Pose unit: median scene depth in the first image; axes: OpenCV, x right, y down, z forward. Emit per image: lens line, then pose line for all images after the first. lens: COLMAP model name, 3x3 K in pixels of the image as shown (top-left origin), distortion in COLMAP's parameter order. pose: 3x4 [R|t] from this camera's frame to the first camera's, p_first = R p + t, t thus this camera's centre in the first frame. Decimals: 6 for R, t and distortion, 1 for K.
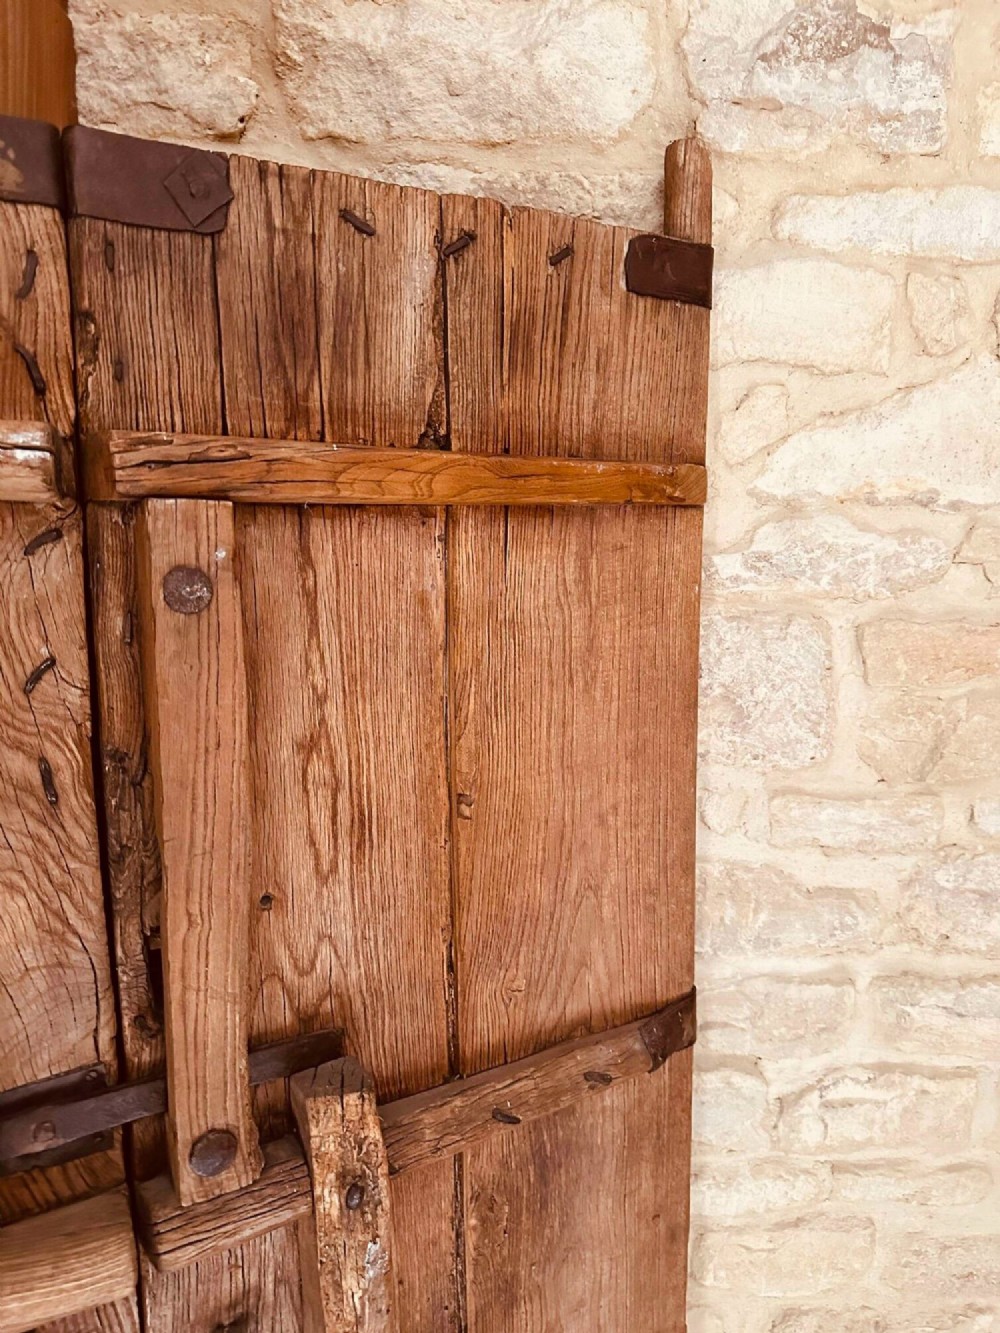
lens RADIAL K [[957.1, 0, 509.2], [0, 957.1, 673.9], [0, 0, 1]] dist [0.013594, -0.027149]
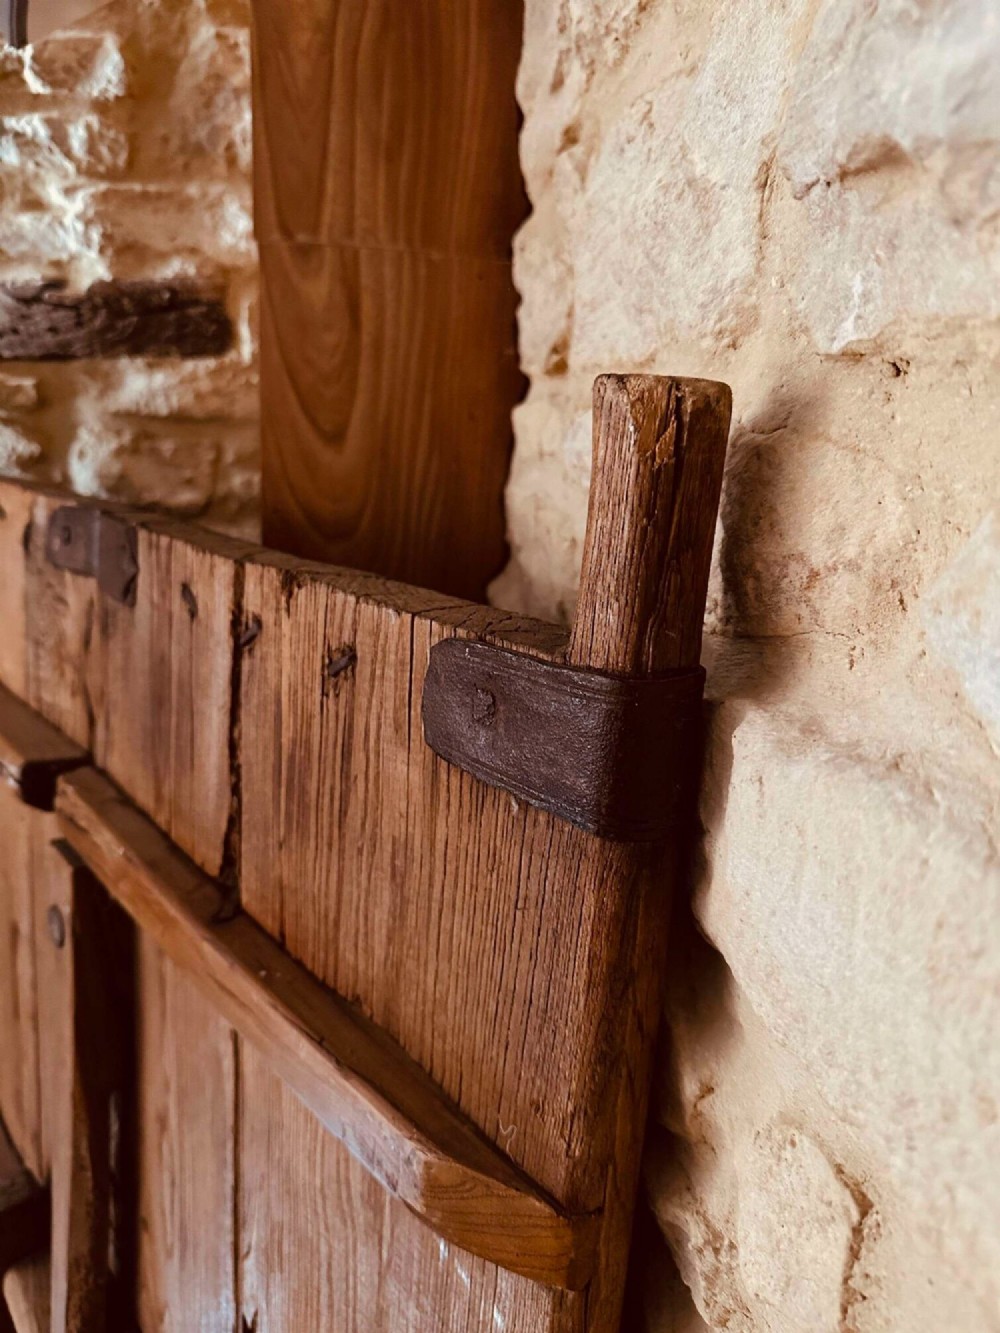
lens RADIAL K [[957.1, 0, 467.0], [0, 957.1, 667.4], [0, 0, 1]] dist [0.013594, -0.027149]
pose [[0.122679, 0.244017, -0.961980, 0.587922], [-0.197640, 0.955894, 0.217269, -0.567869], [0.972568, 0.163471, 0.165495, 0.982871]]
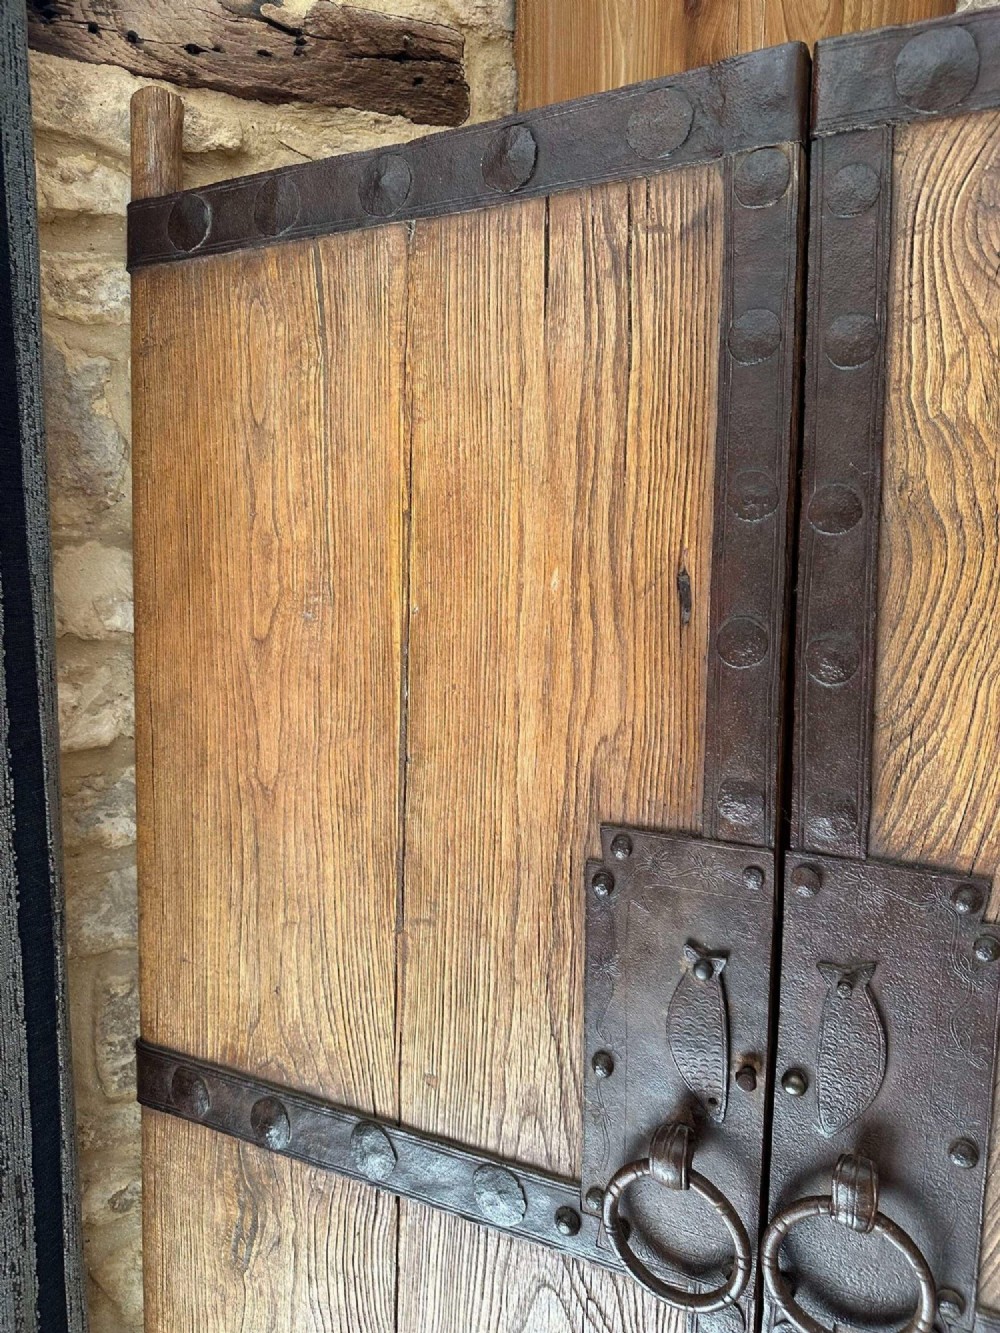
lens RADIAL K [[957.1, 0, 490.2], [0, 957.1, 661.8], [0, 0, 1]] dist [0.013594, -0.027149]
pose [[0.532280, 0.083245, -0.842466, 0.145802], [-0.128269, 0.991595, 0.016939, 0.018260], [0.836795, 0.099046, 0.538483, 0.235783]]
